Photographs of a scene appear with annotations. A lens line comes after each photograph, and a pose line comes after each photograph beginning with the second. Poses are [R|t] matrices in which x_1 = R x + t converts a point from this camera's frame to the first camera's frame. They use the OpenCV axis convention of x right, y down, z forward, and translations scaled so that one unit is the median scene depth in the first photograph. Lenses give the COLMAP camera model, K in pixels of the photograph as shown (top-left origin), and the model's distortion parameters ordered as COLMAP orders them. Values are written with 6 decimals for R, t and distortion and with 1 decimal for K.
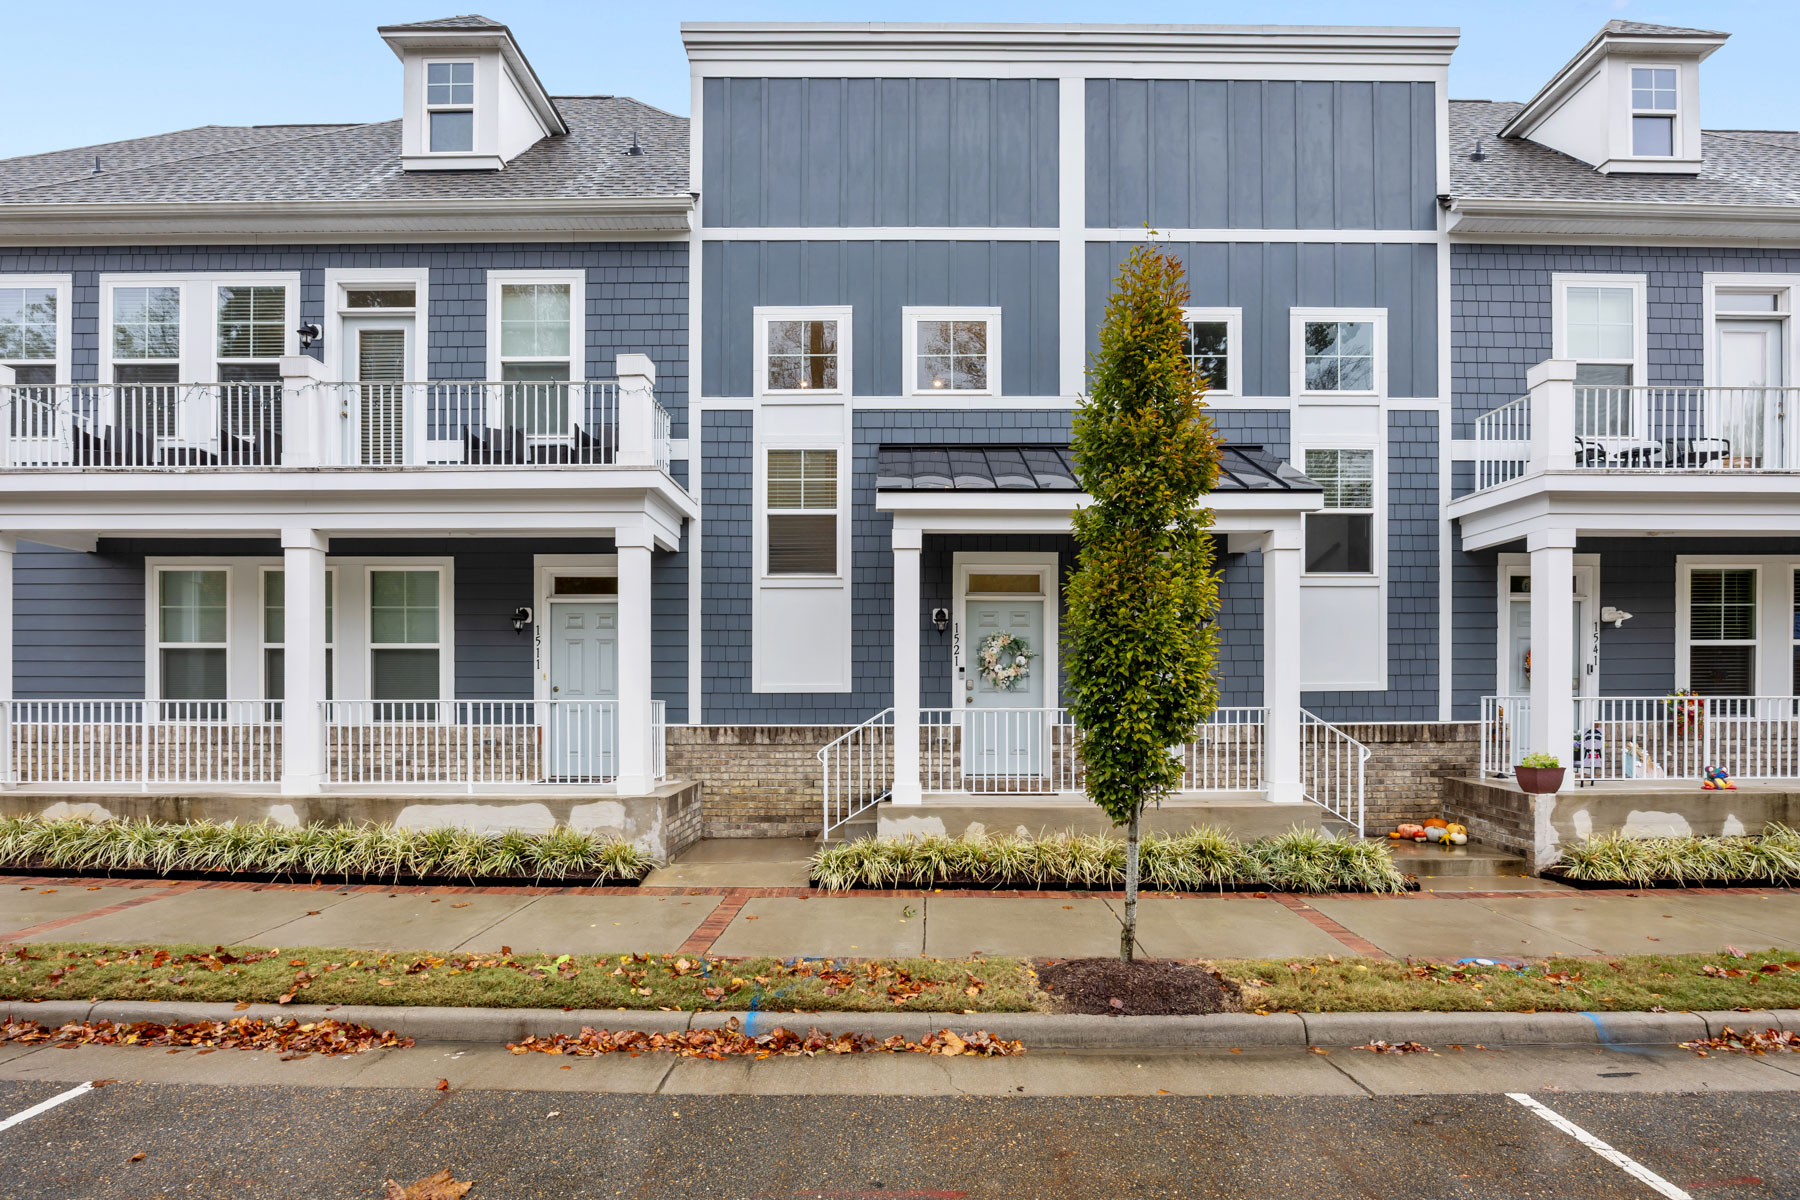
lens RADIAL K [[787.1, 0, 909.3], [0, 787.1, 589.9], [0, 0, 1]] dist [-0.016627, 0.000760]
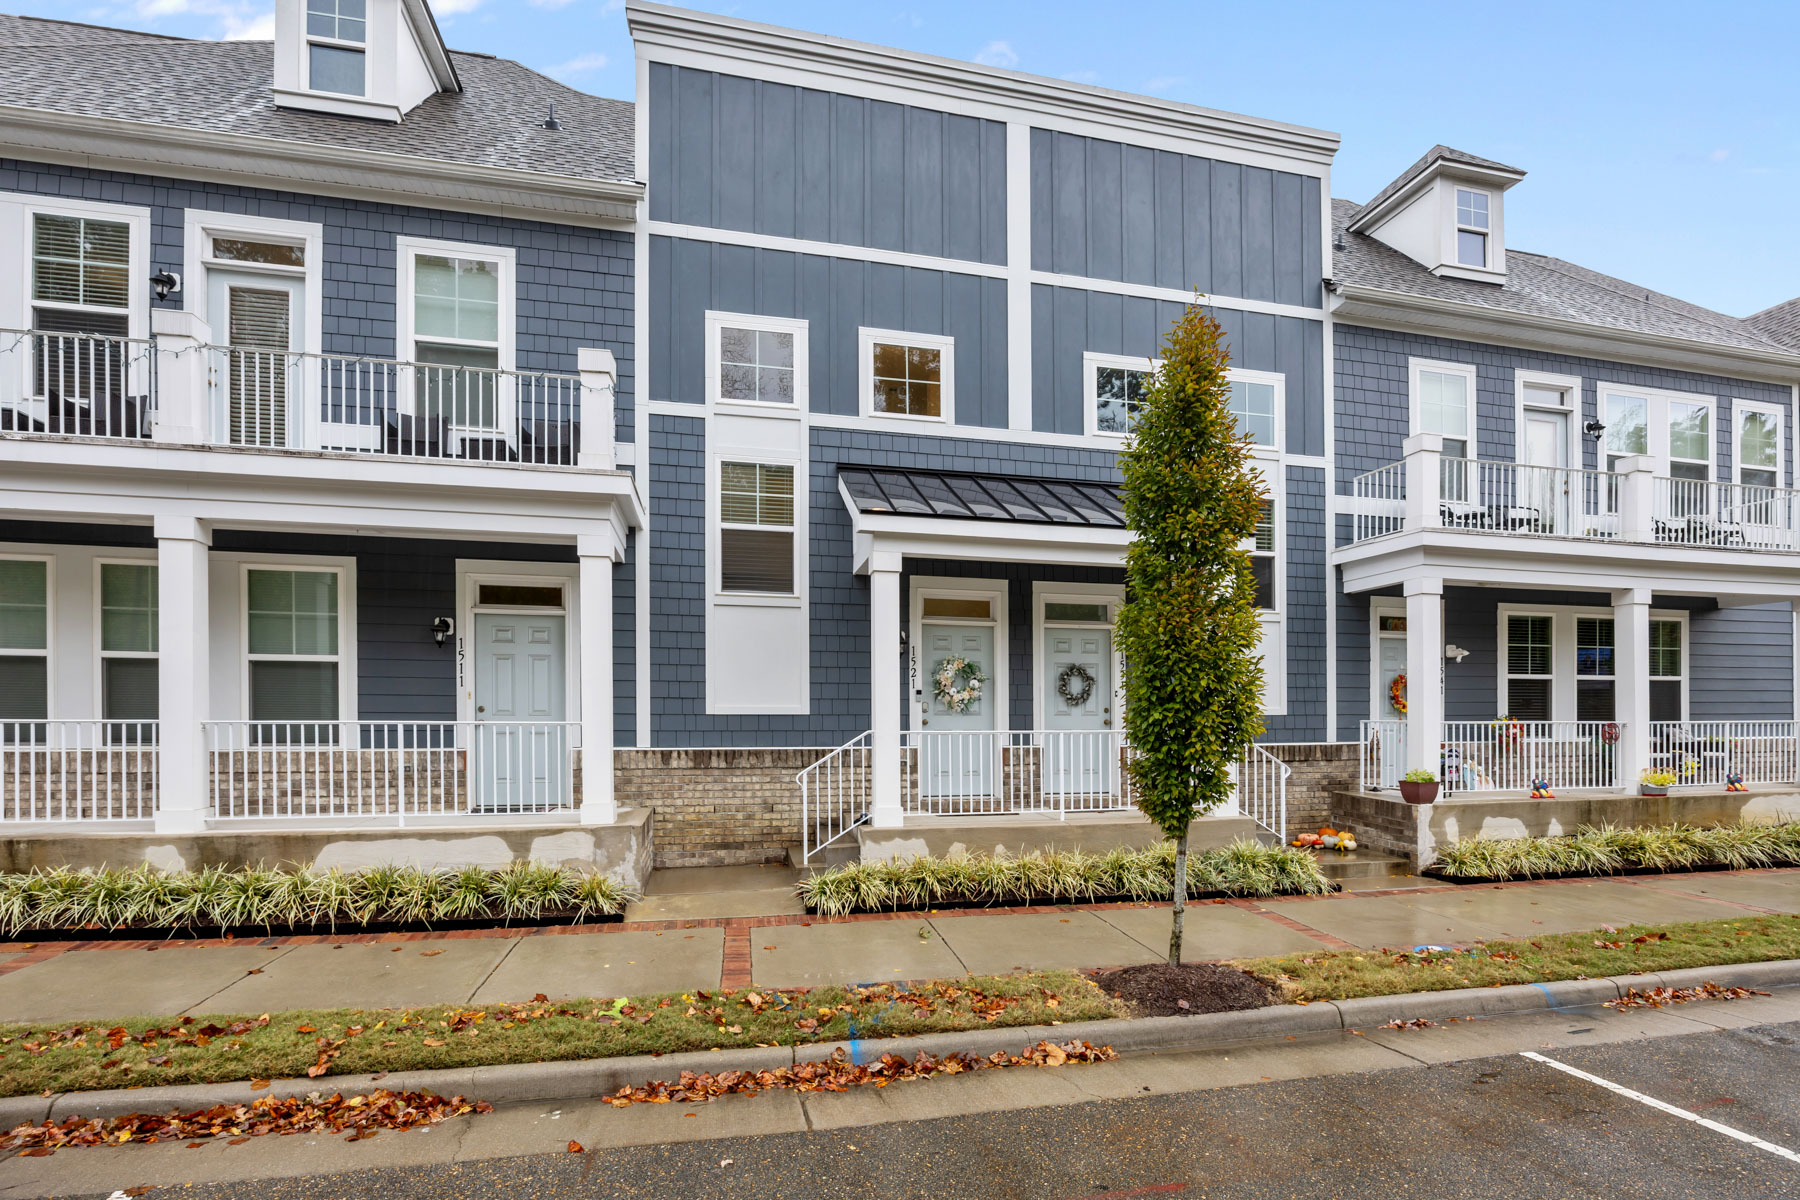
lens RADIAL K [[793.2, 0, 909.8], [0, 793.2, 607.3], [0, 0, 1]] dist [-0.016210, 0.000417]
pose [[0.976515, 0.033254, 0.212868, -0.170880], [-0.032510, 0.999447, -0.006995, -0.000367], [-0.212982, -0.000089, 0.977056, 0.007275]]
